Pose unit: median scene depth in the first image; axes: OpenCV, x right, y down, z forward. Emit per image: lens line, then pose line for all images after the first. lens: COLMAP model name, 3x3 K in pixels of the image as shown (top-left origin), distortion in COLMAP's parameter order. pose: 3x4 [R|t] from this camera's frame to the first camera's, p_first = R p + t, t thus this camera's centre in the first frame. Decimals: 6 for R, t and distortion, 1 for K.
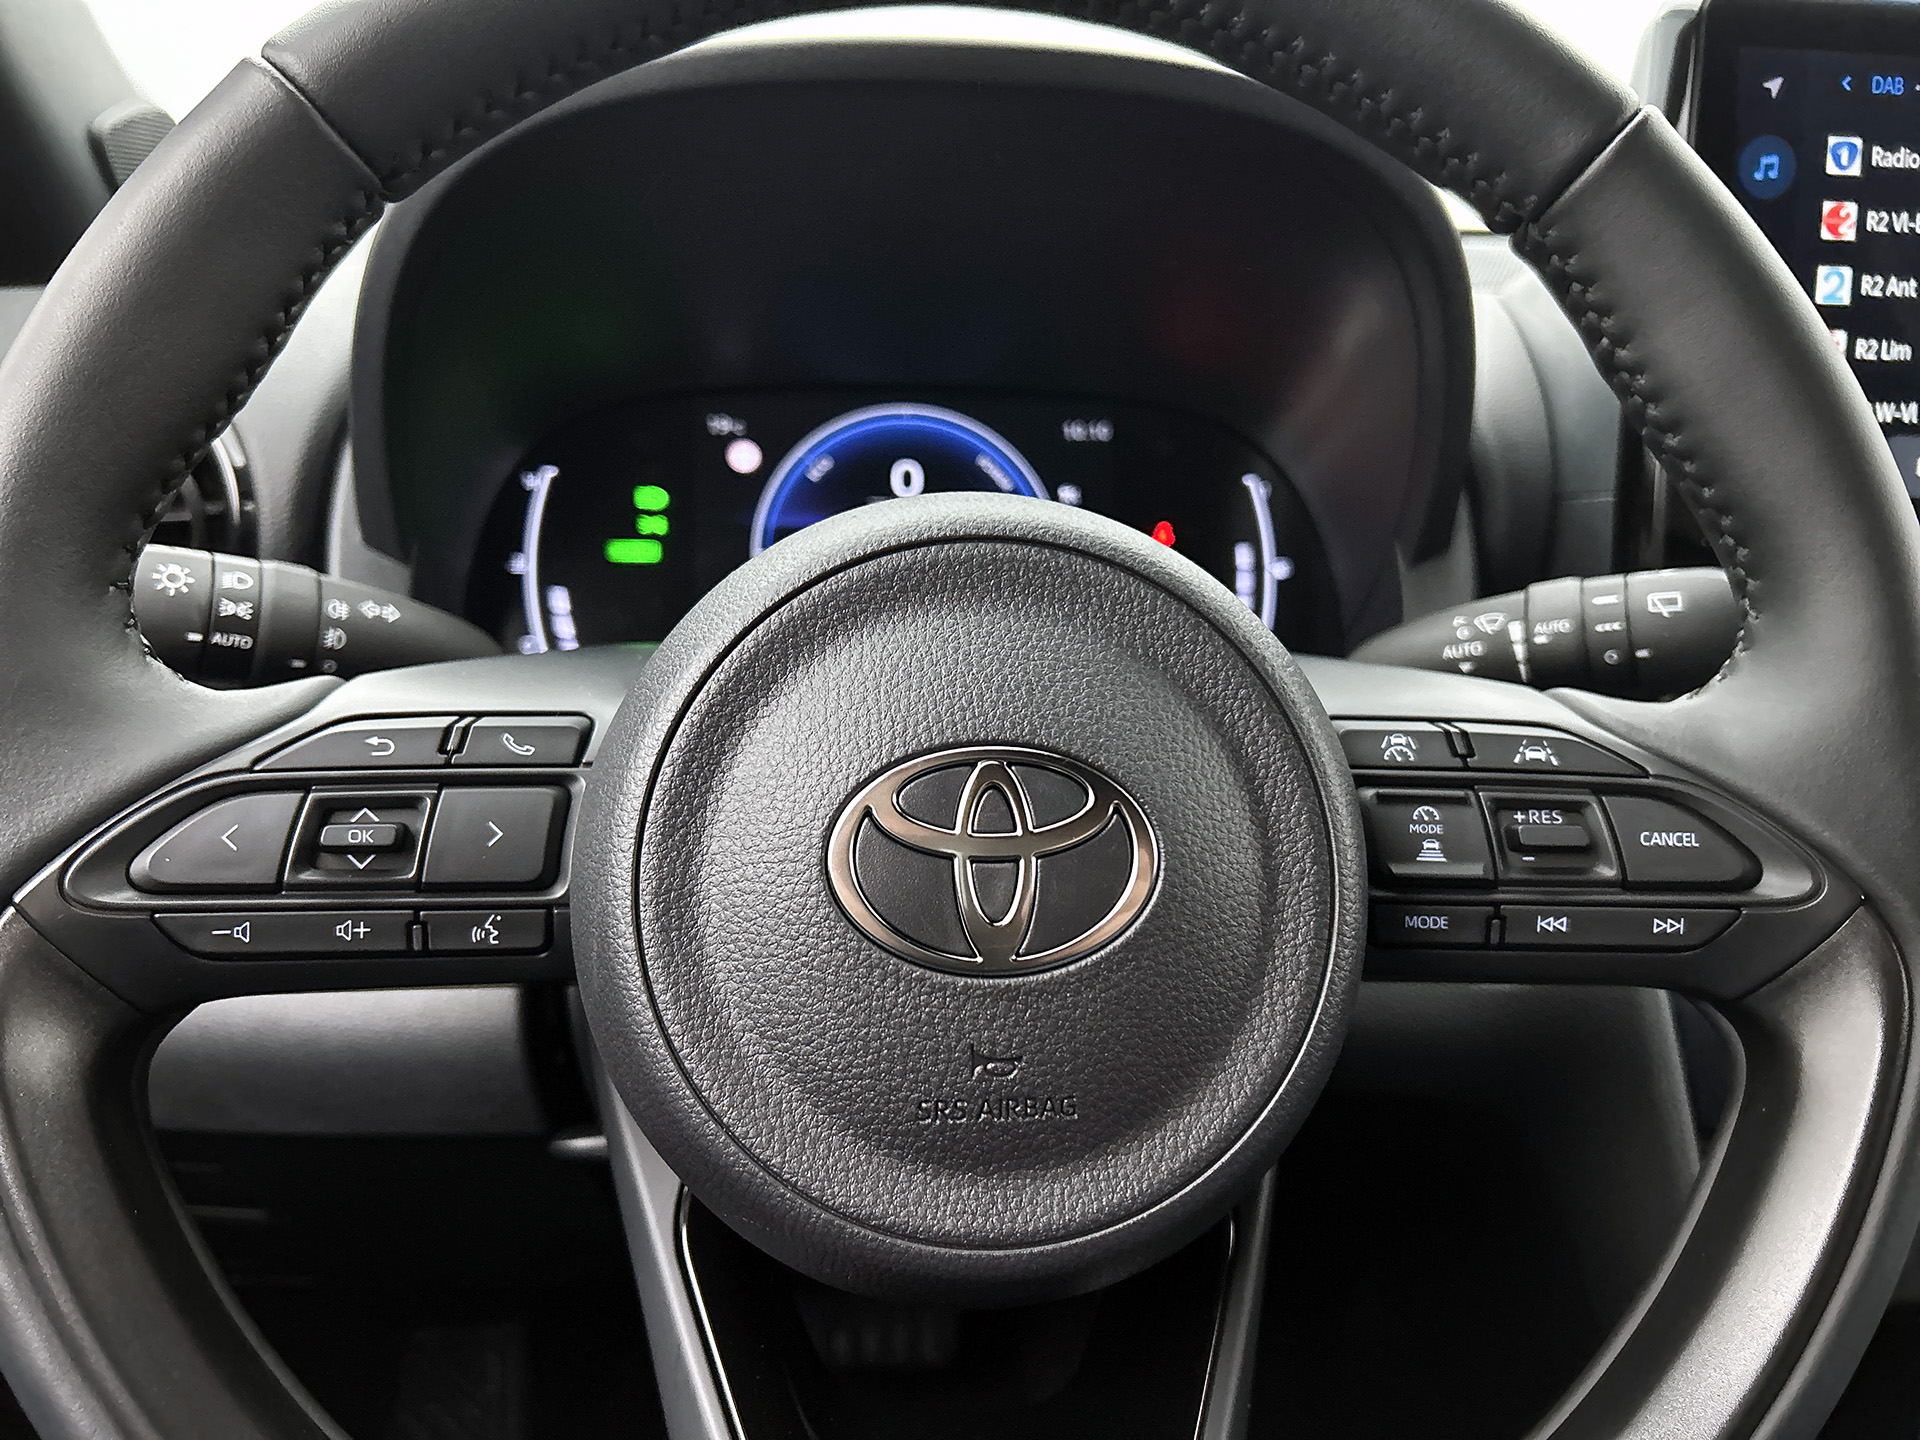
lens RADIAL K [[1453.3, 0, 1003.1], [0, 1453.3, 737.6], [0, 0, 1]] dist [0.031858, -0.010577]
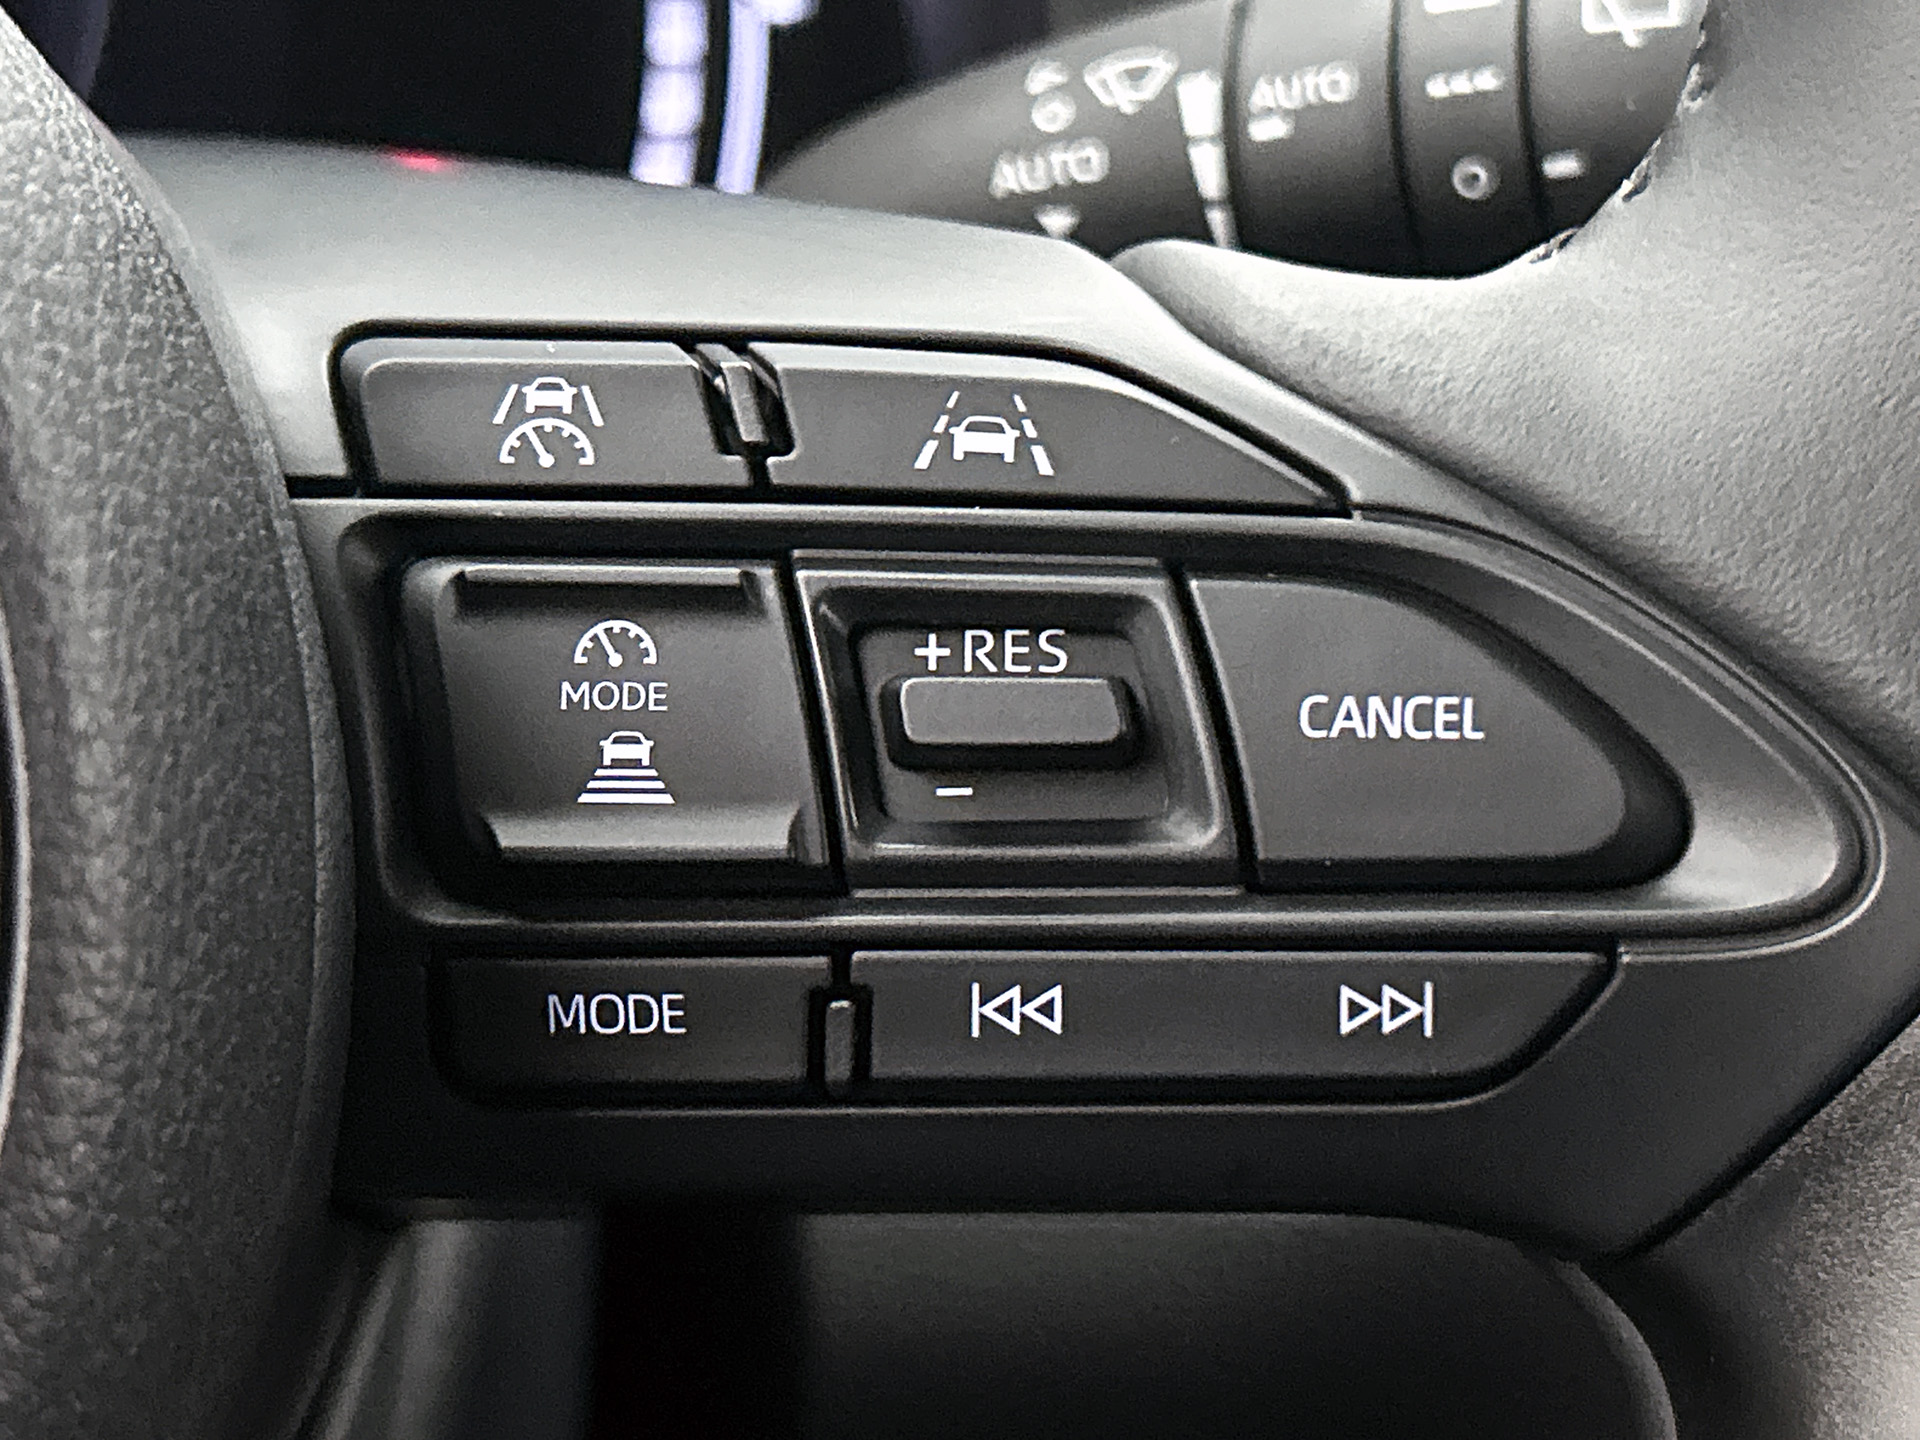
lens RADIAL K [[3689.0, 0, 960.7], [0, 3689.0, 716.1], [0, 0, 1]] dist [0.201816, 0.000000]
pose [[0.996212, -0.009388, 0.086450, 0.294661], [0.006568, 0.999439, 0.032847, 0.042581], [-0.086710, -0.032155, 0.995715, 0.253267]]
